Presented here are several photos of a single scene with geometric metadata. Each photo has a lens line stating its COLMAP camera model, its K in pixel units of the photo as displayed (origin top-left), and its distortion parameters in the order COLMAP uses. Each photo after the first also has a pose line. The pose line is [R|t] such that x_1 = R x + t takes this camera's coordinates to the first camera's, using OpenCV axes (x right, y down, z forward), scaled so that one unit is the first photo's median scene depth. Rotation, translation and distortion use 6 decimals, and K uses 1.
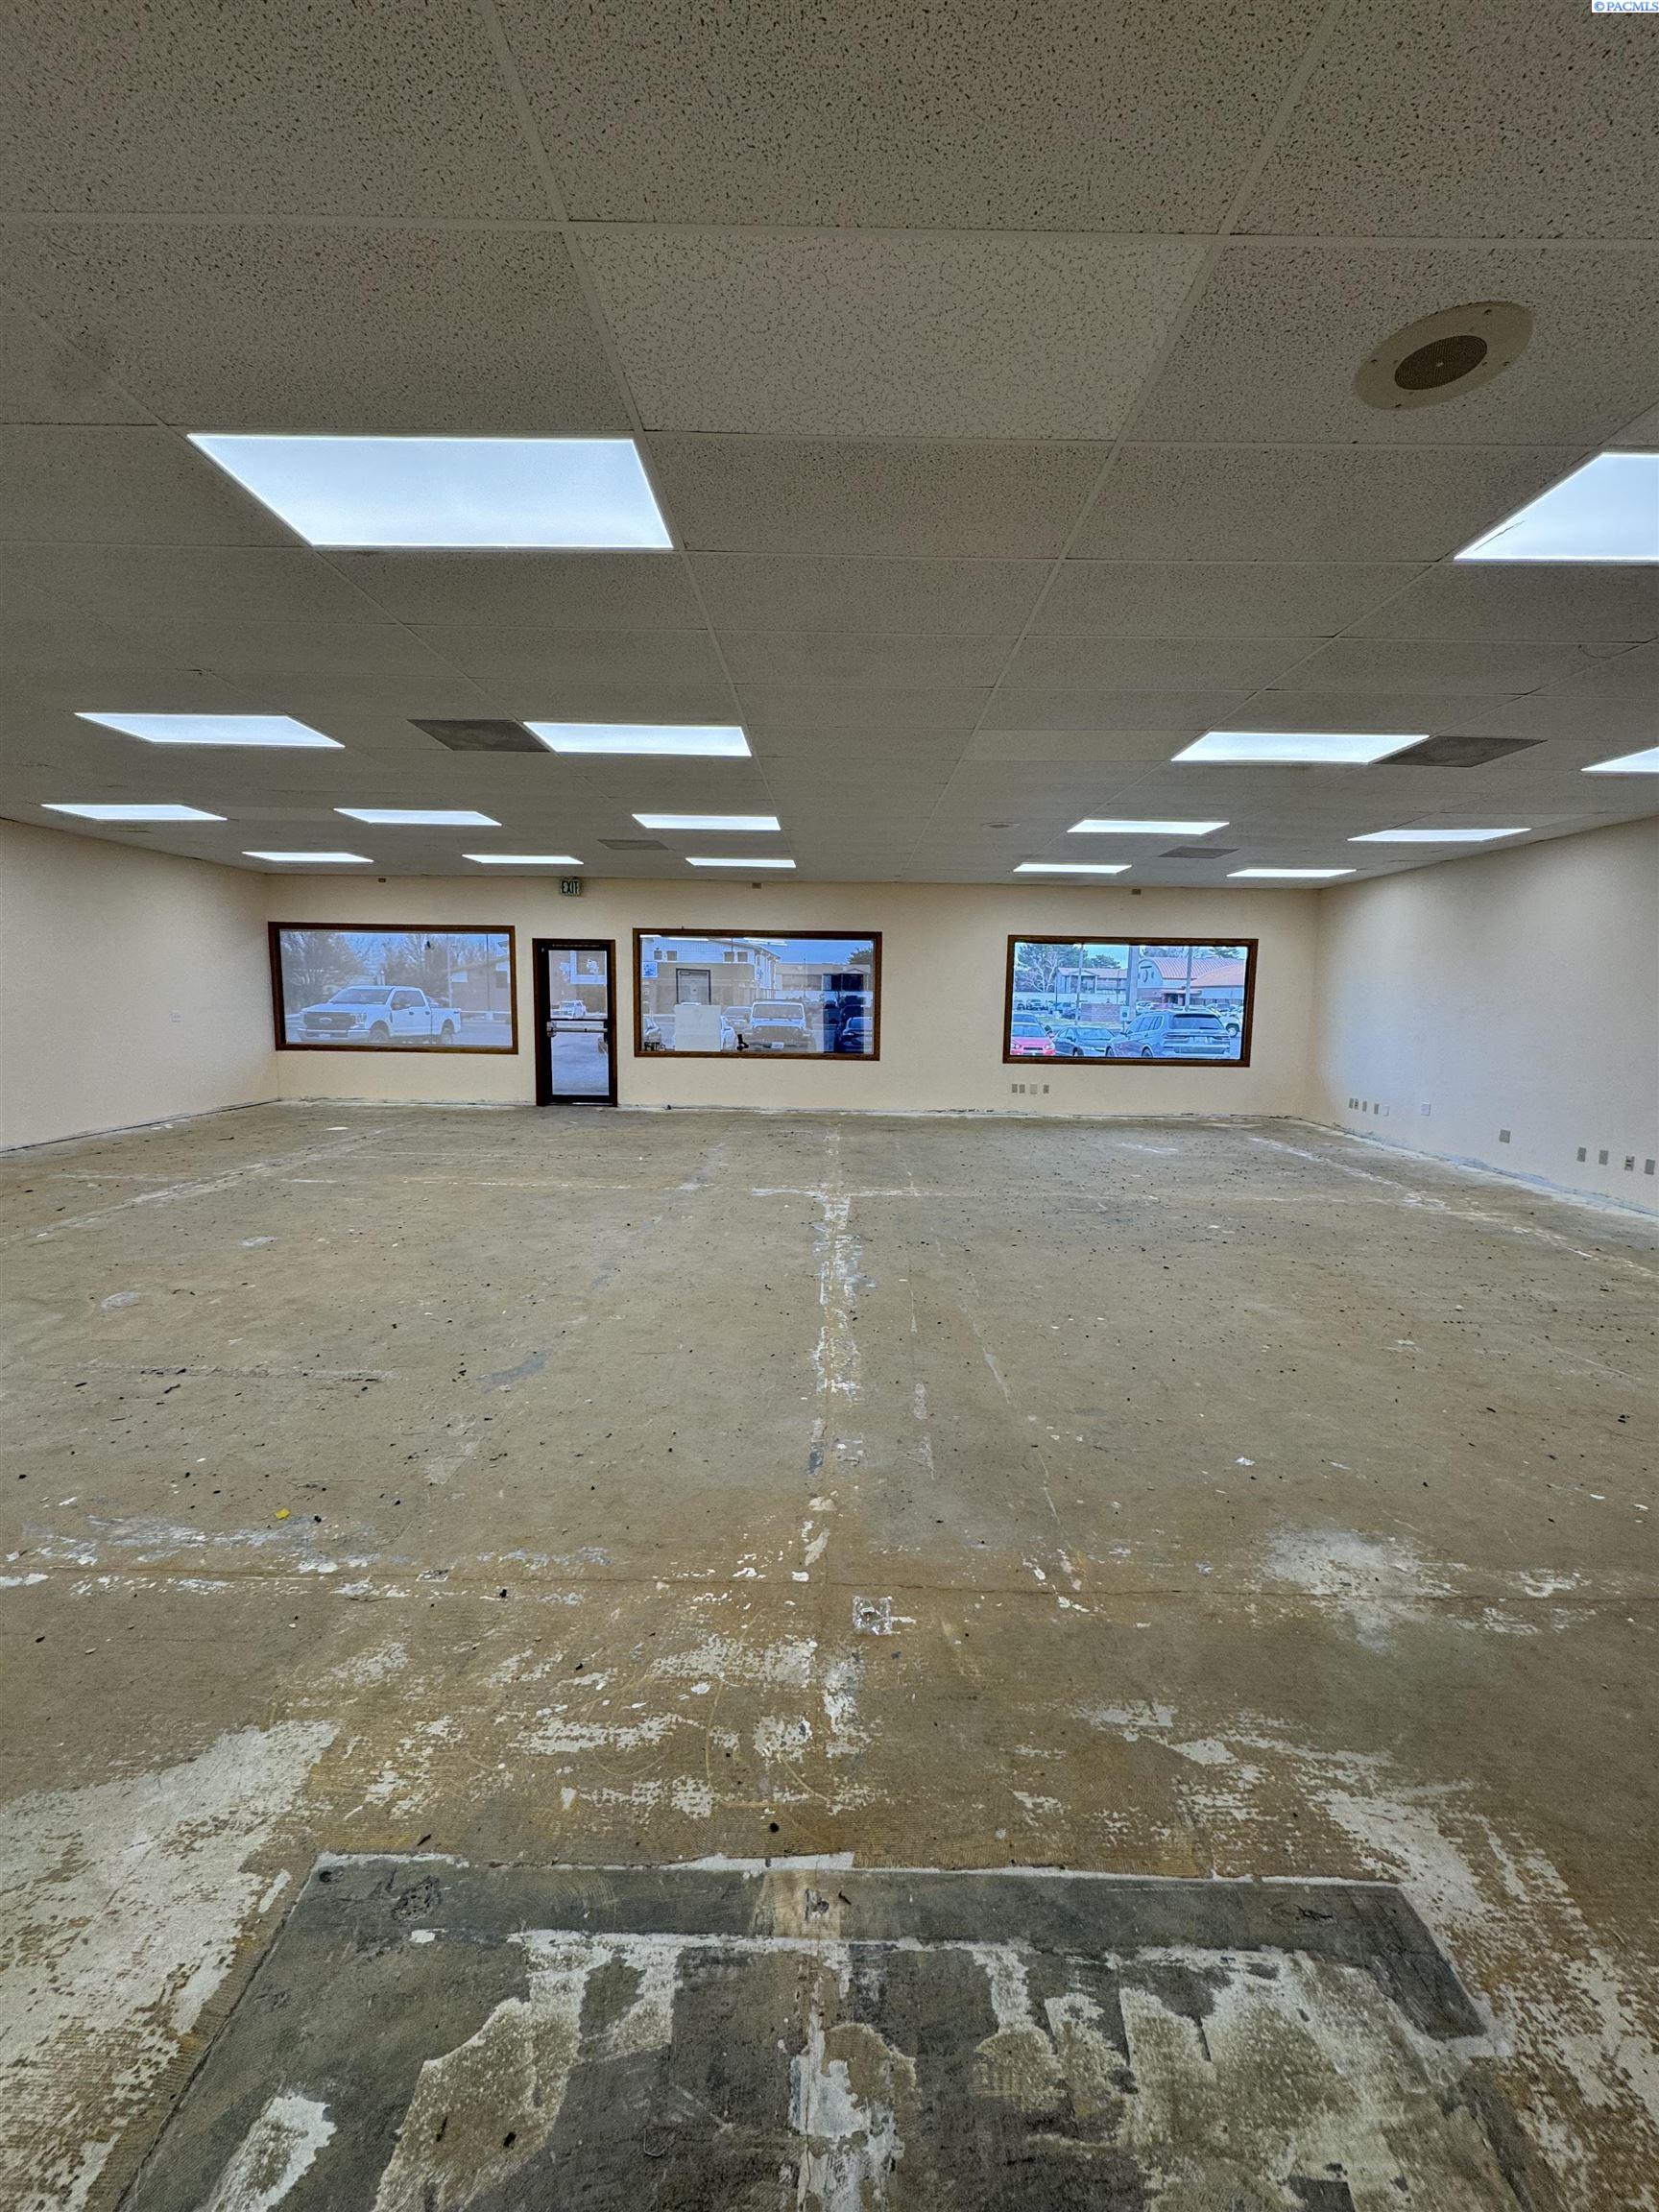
lens RADIAL K [[880.8, 0, 829.5], [0, 880.8, 1106.0], [0, 0, 1]] dist [-0.003895, 0.000596]
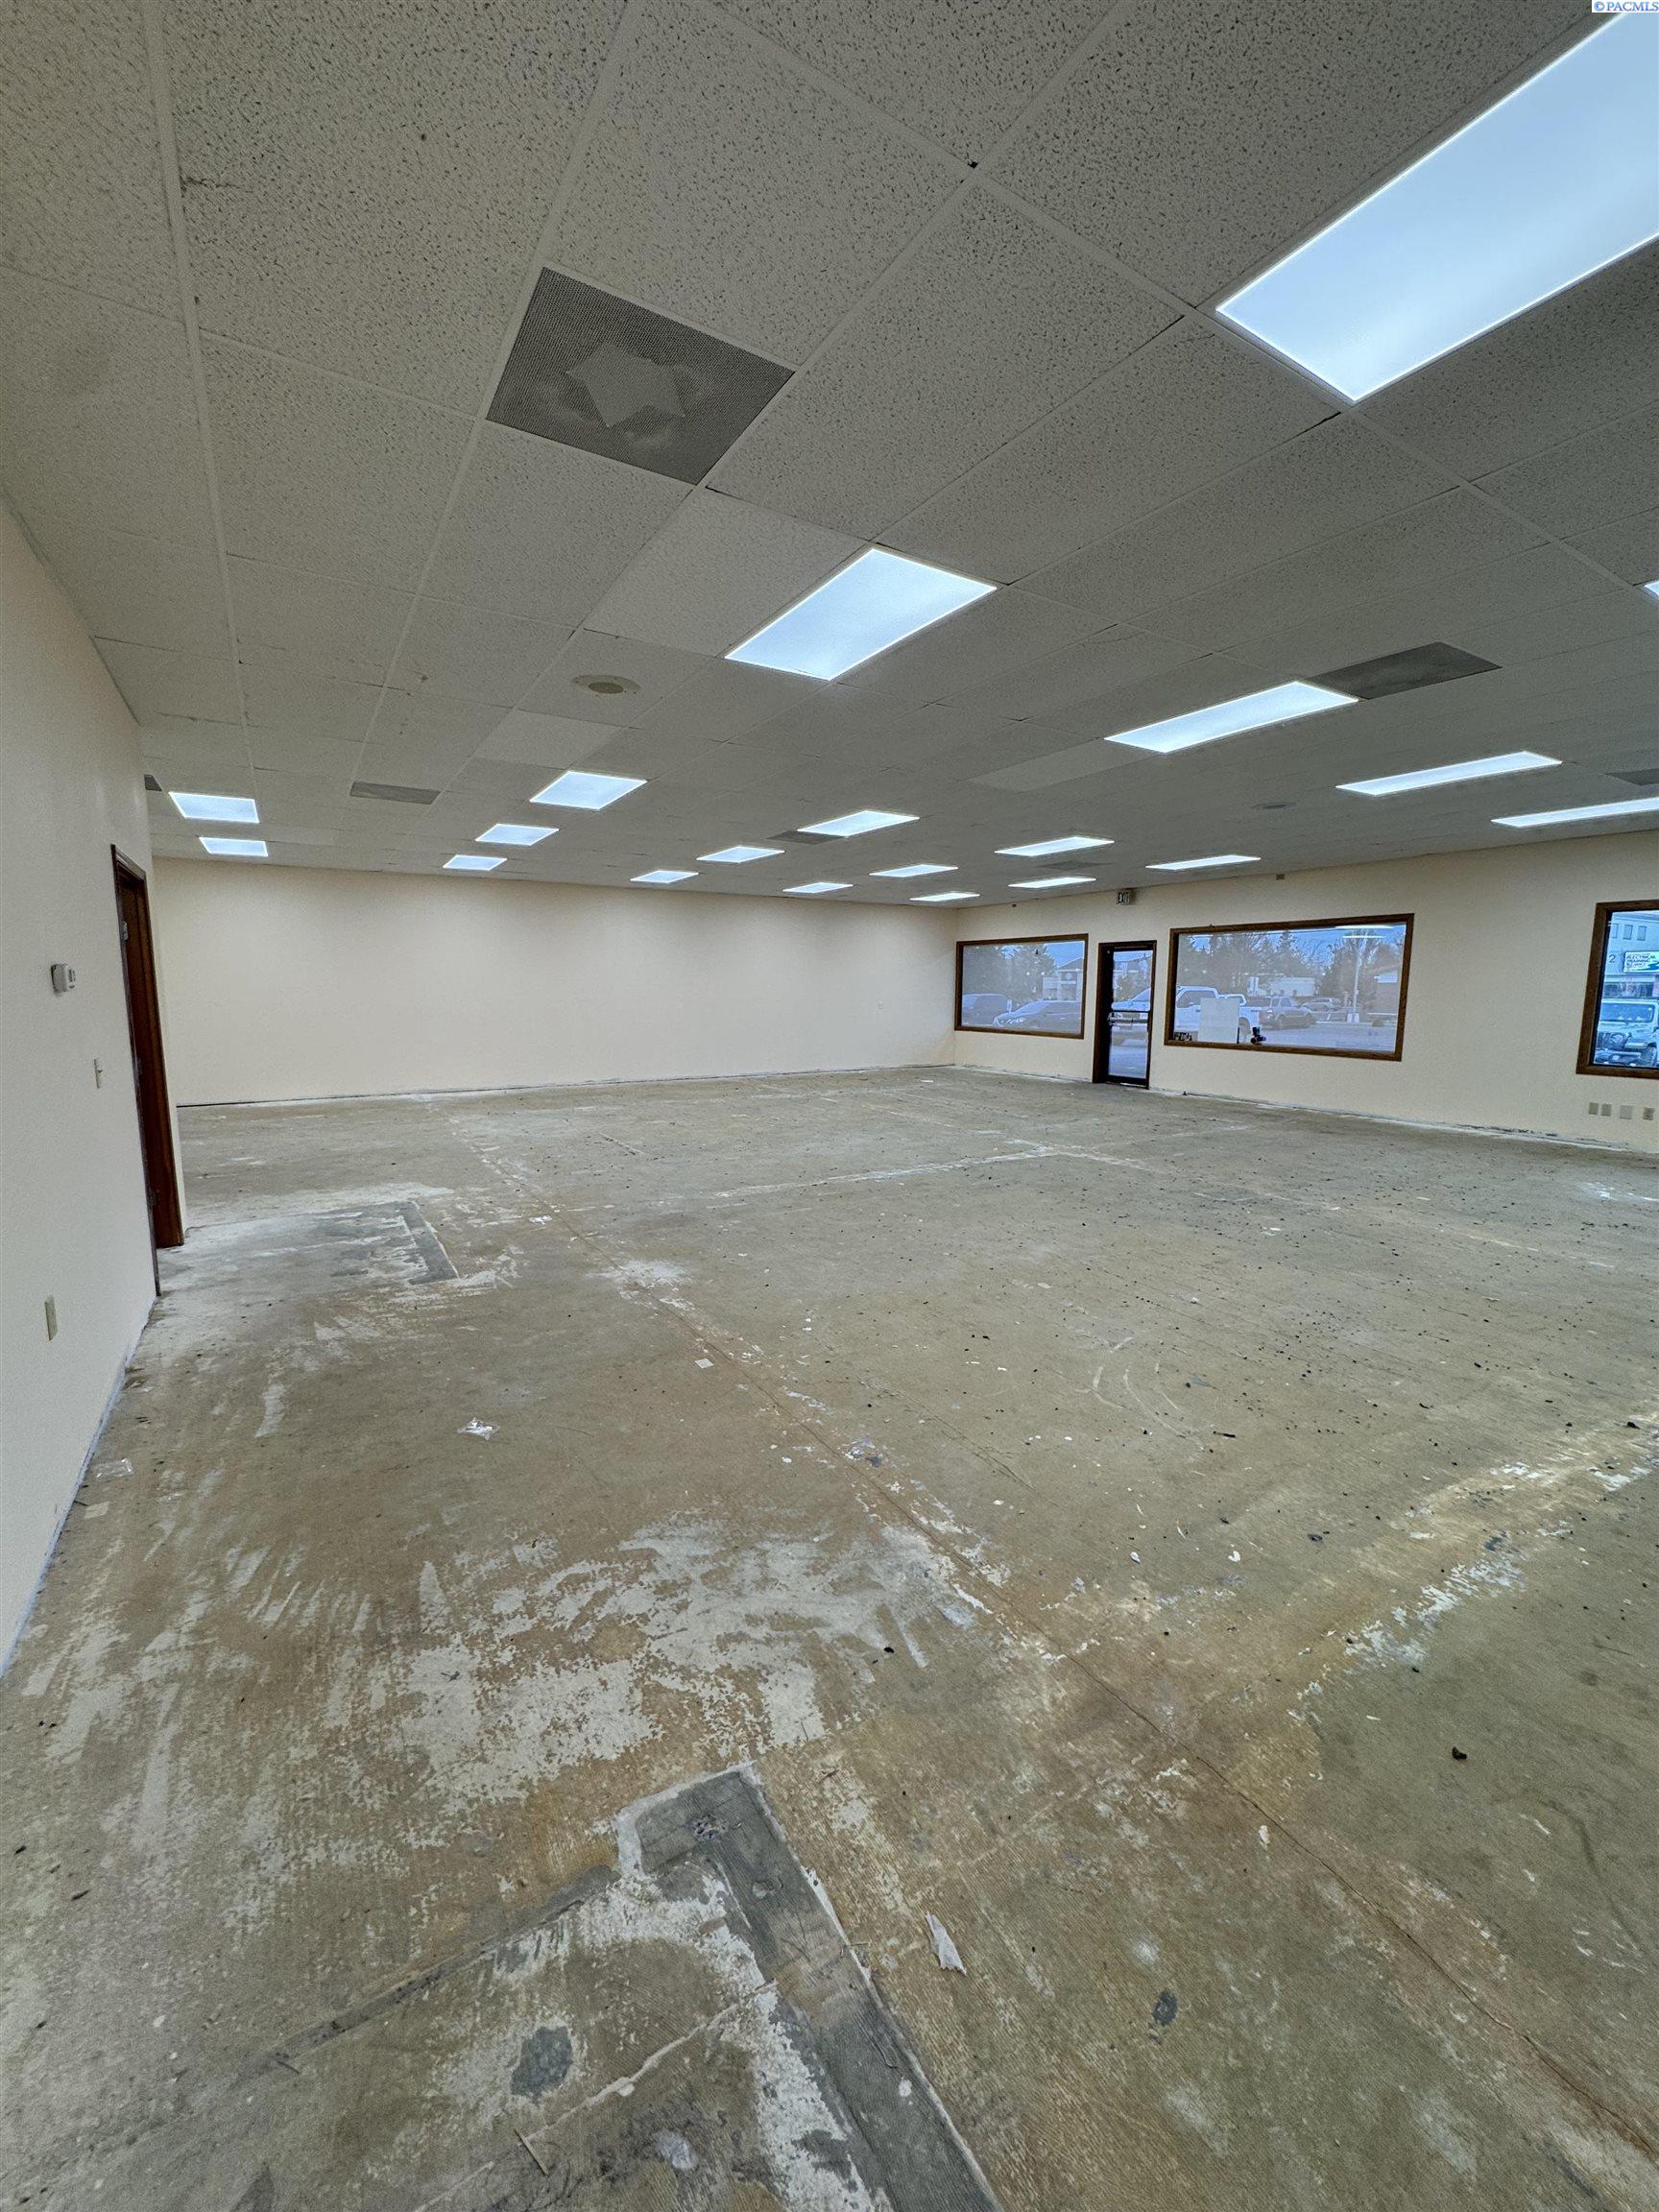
lens RADIAL K [[880.8, 0, 829.5], [0, 880.8, 1106.0], [0, 0, 1]] dist [-0.003895, 0.000596]
pose [[0.530882, 0.099625, -0.841570, 2.036992], [-0.102552, 0.993320, 0.052896, 0.018993], [0.841218, 0.058223, 0.537552, 0.233631]]
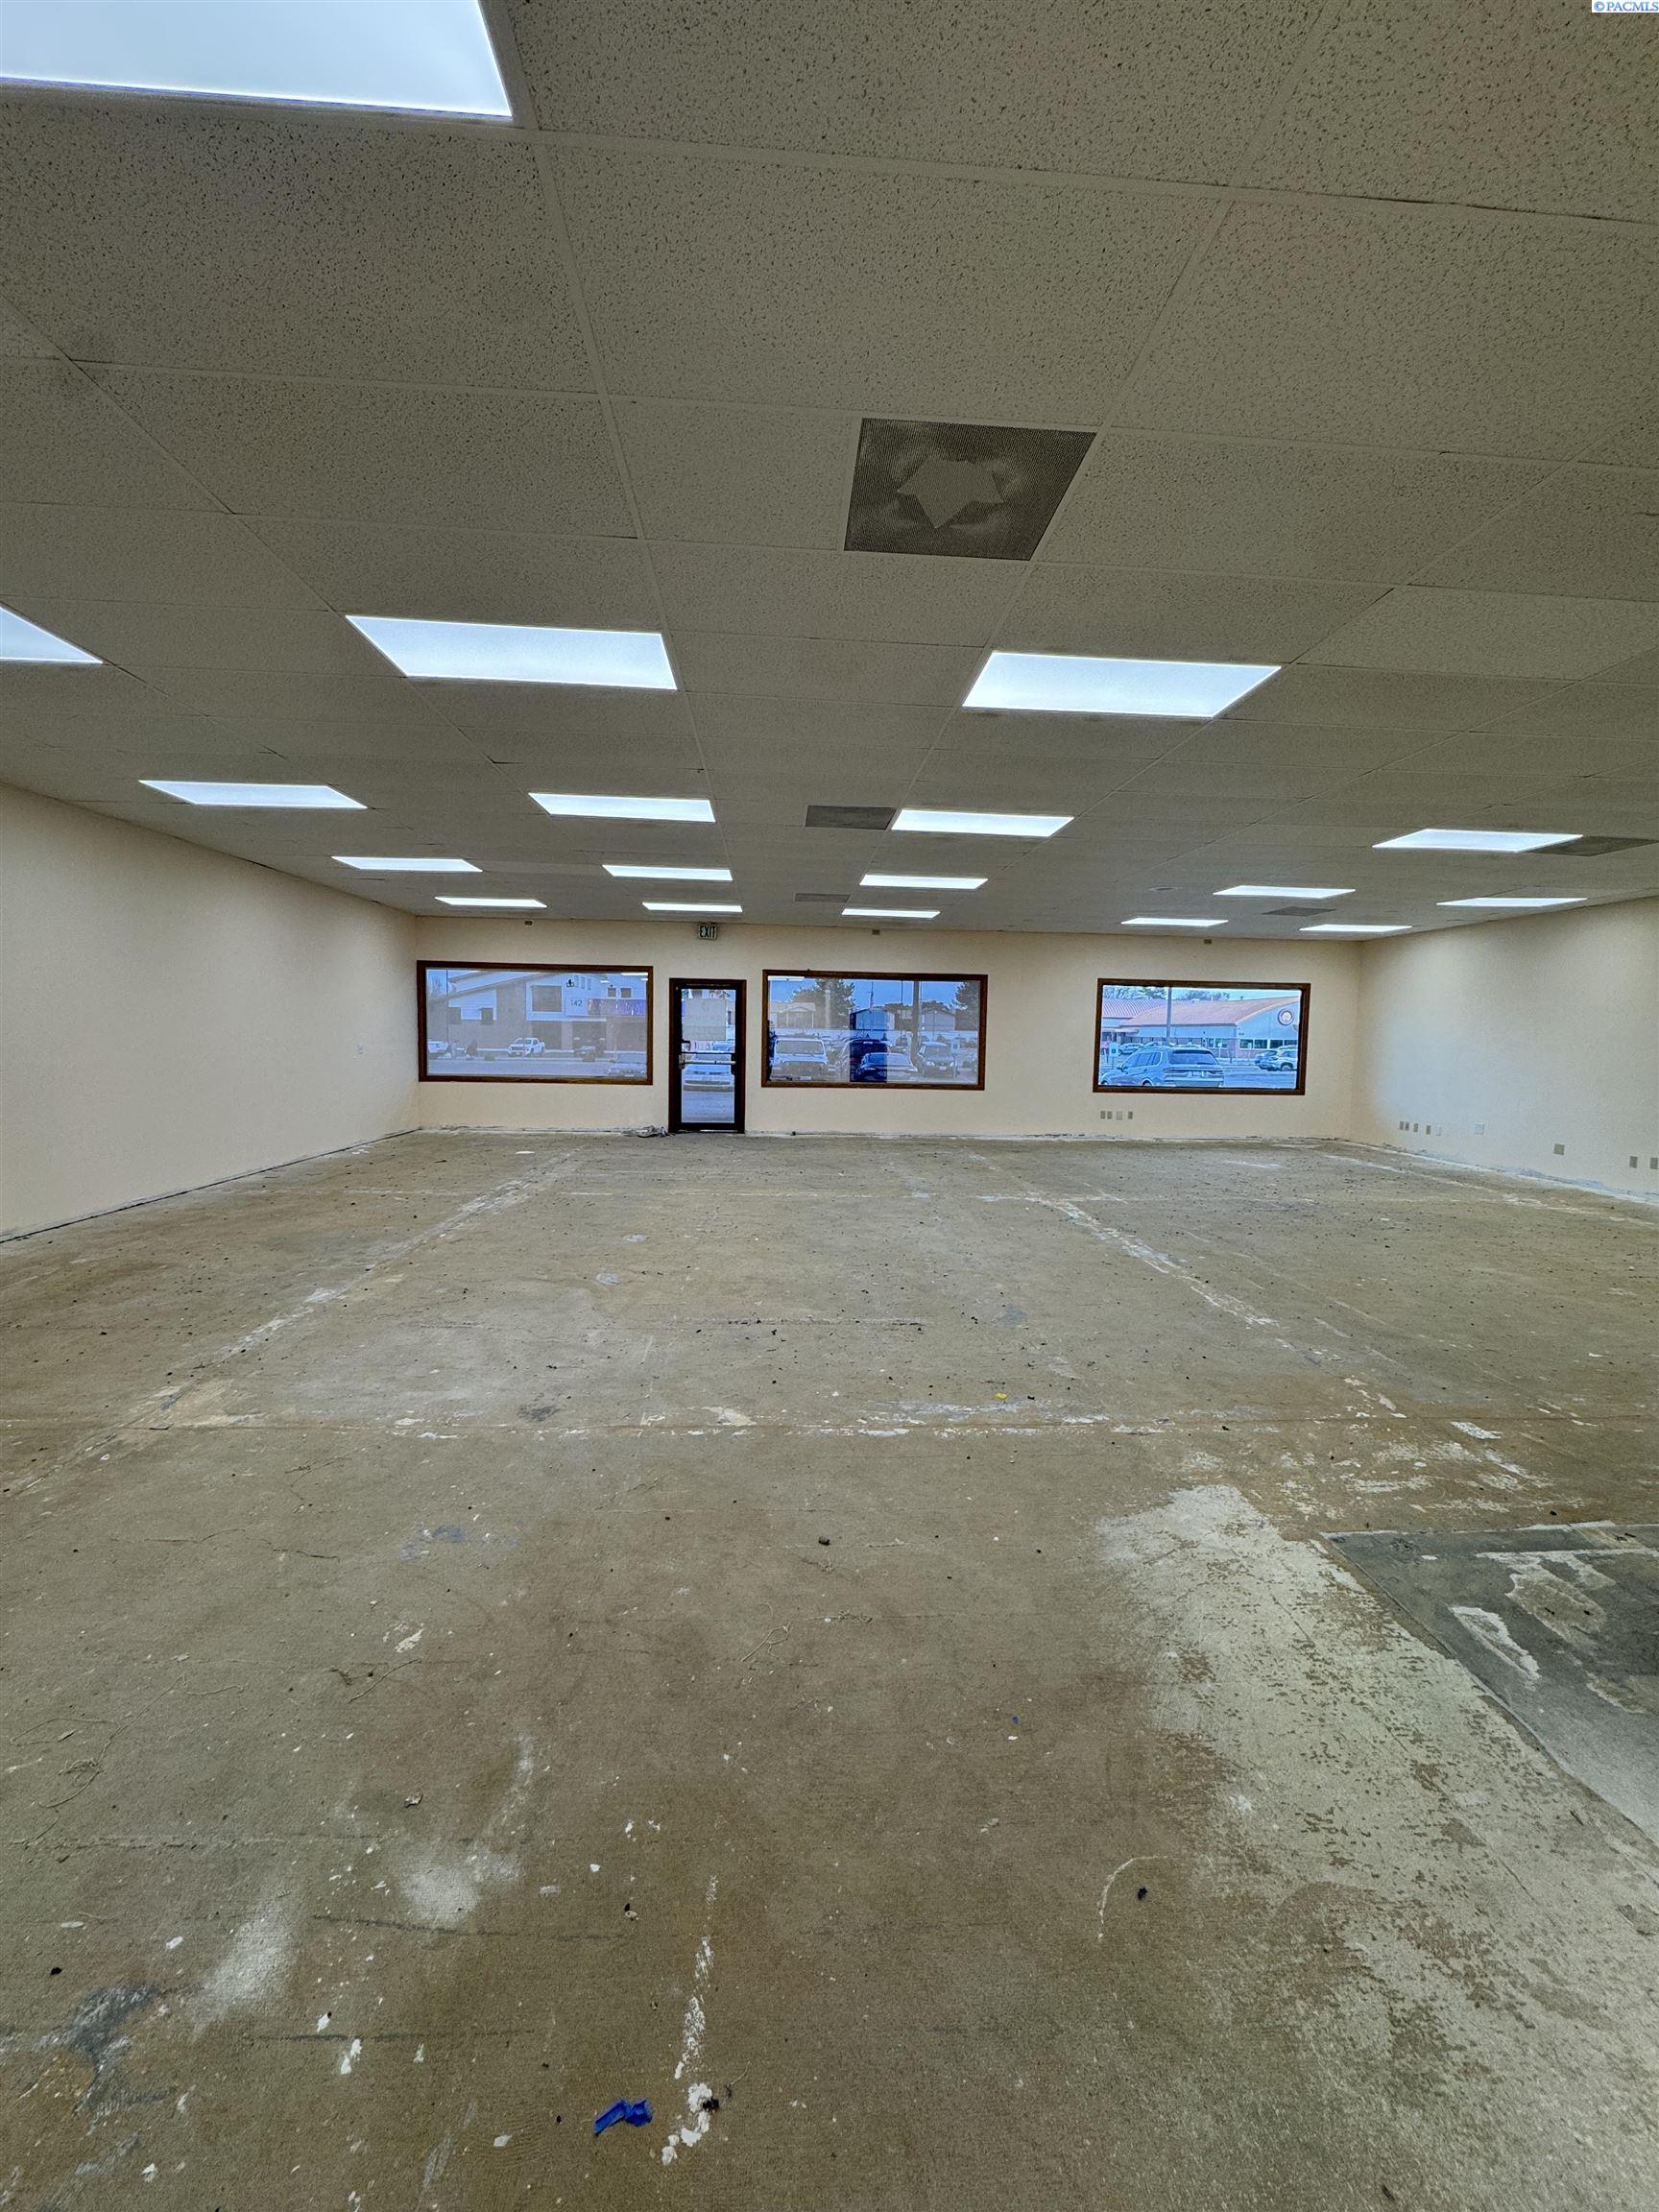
lens RADIAL K [[880.8, 0, 829.5], [0, 880.8, 1106.0], [0, 0, 1]] dist [-0.003895, 0.000596]
pose [[0.997107, -0.002896, 0.075950, -0.910991], [0.006124, 0.999086, -0.042307, 0.057177], [-0.075758, 0.042650, 0.996214, -0.354380]]
